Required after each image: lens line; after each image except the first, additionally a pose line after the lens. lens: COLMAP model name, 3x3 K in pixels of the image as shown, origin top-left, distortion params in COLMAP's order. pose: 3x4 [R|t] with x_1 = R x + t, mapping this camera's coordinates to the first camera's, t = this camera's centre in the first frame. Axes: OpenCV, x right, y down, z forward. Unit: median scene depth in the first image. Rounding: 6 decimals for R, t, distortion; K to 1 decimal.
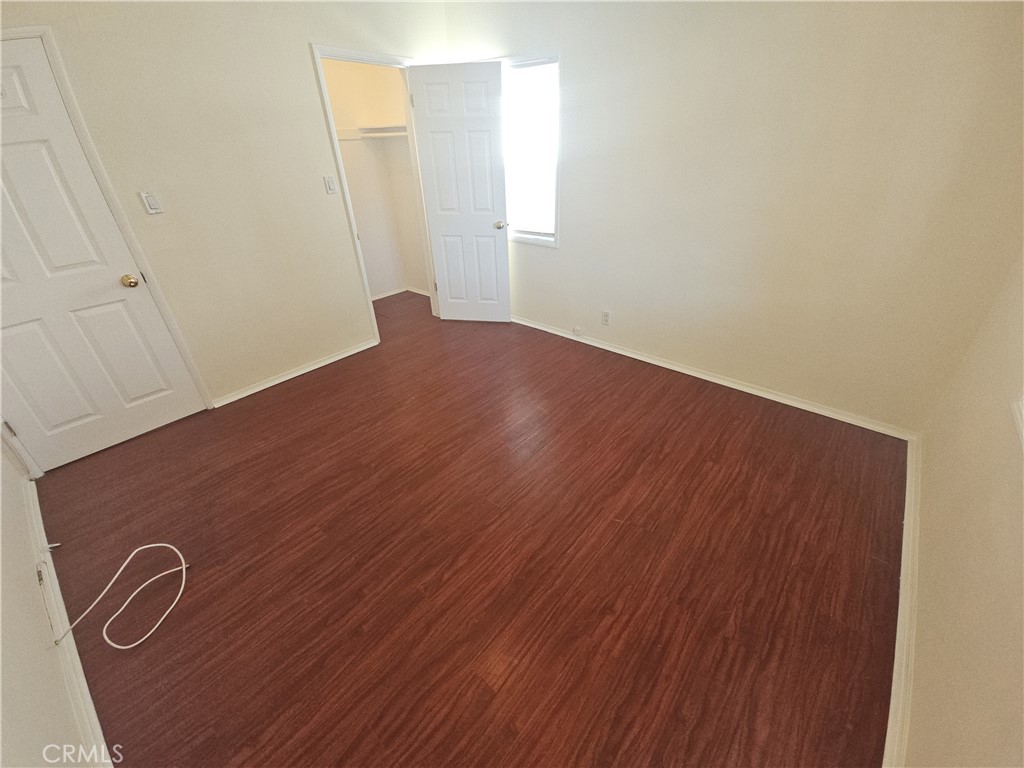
lens RADIAL K [[423.5, 0, 512.0], [0, 423.5, 384.0], [0, 0, 1]] dist [-0.001555, -0.000523]
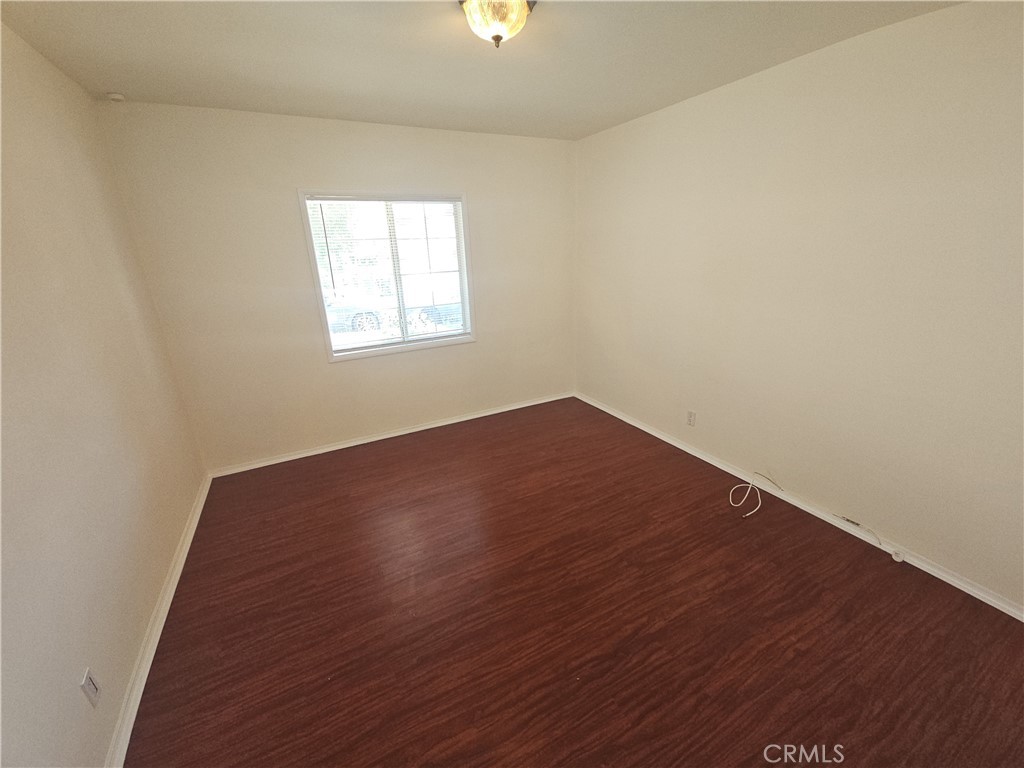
lens RADIAL K [[423.5, 0, 512.0], [0, 423.5, 384.0], [0, 0, 1]] dist [-0.001555, -0.000523]
pose [[-0.925510, -0.067504, 0.372659, -0.430130], [0.233640, 0.672660, 0.702098, -0.825090], [-0.298067, 0.736866, -0.606782, 1.385602]]
